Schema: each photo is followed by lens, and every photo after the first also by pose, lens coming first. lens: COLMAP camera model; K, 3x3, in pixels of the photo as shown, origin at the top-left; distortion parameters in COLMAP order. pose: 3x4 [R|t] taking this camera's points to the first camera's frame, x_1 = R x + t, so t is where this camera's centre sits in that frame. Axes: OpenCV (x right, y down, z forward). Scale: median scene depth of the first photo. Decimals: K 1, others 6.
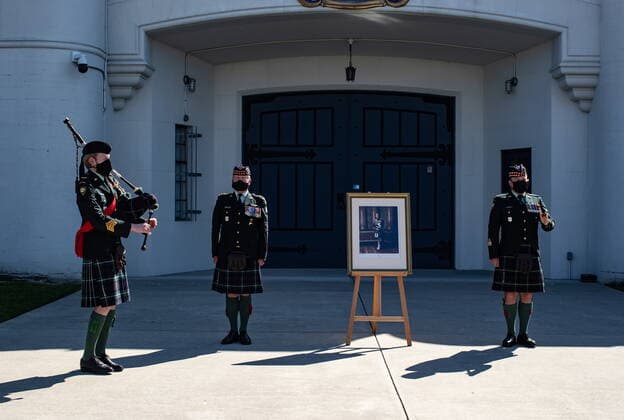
lens RADIAL K [[987.5, 0, 312.0], [0, 987.5, 210.0], [0, 0, 1]] dist [-0.146031, 0.024220]
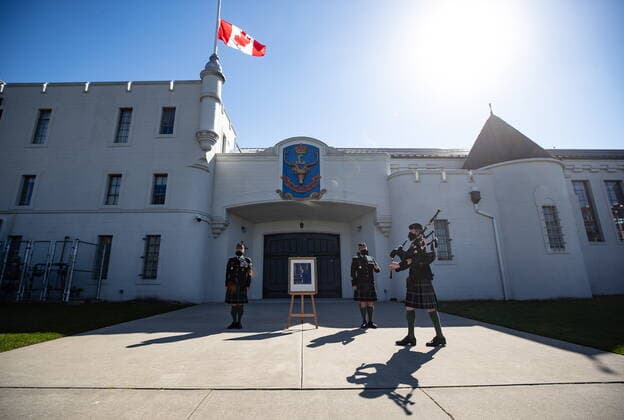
lens RADIAL K [[290.0, 0, 312.0], [0, 290.0, 210.0], [0, 0, 1]] dist [-0.038268, 0.000510]
pose [[0.999355, -0.007471, 0.035112, 0.044234], [0.016074, 0.967700, -0.251590, 0.030245], [-0.032098, 0.251993, 0.967197, 0.214755]]
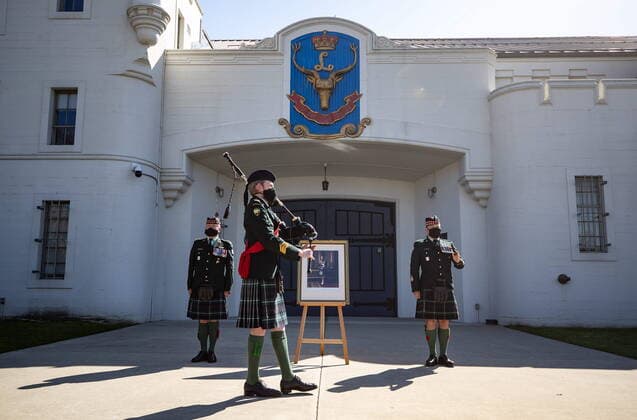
lens RADIAL K [[541.5, 0, 319.9], [0, 541.5, 210.6], [0, 0, 1]] dist [0.019105, 0.005857]
pose [[0.999881, -0.001328, -0.015348, 0.048814], [-0.001120, 0.987375, -0.158396, 0.036653], [0.015365, 0.158395, 0.987256, 0.200779]]
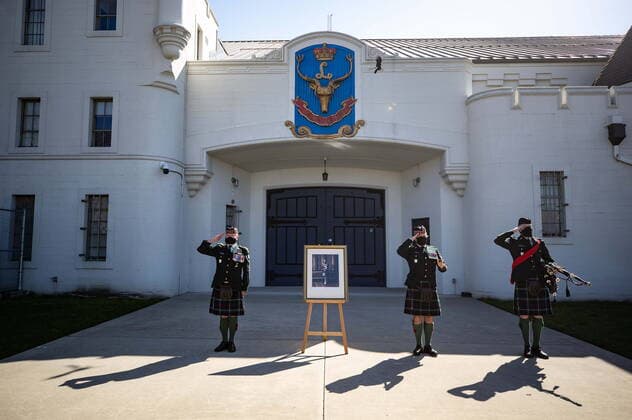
lens RADIAL K [[457.1, 0, 314.4], [0, 457.1, 202.6], [0, 0, 1]] dist [0.004921, 0.005535]
pose [[0.999685, -0.003375, -0.024853, 0.044874], [0.000787, 0.994637, -0.103423, -0.006695], [0.025069, 0.103371, 0.994327, 0.204236]]
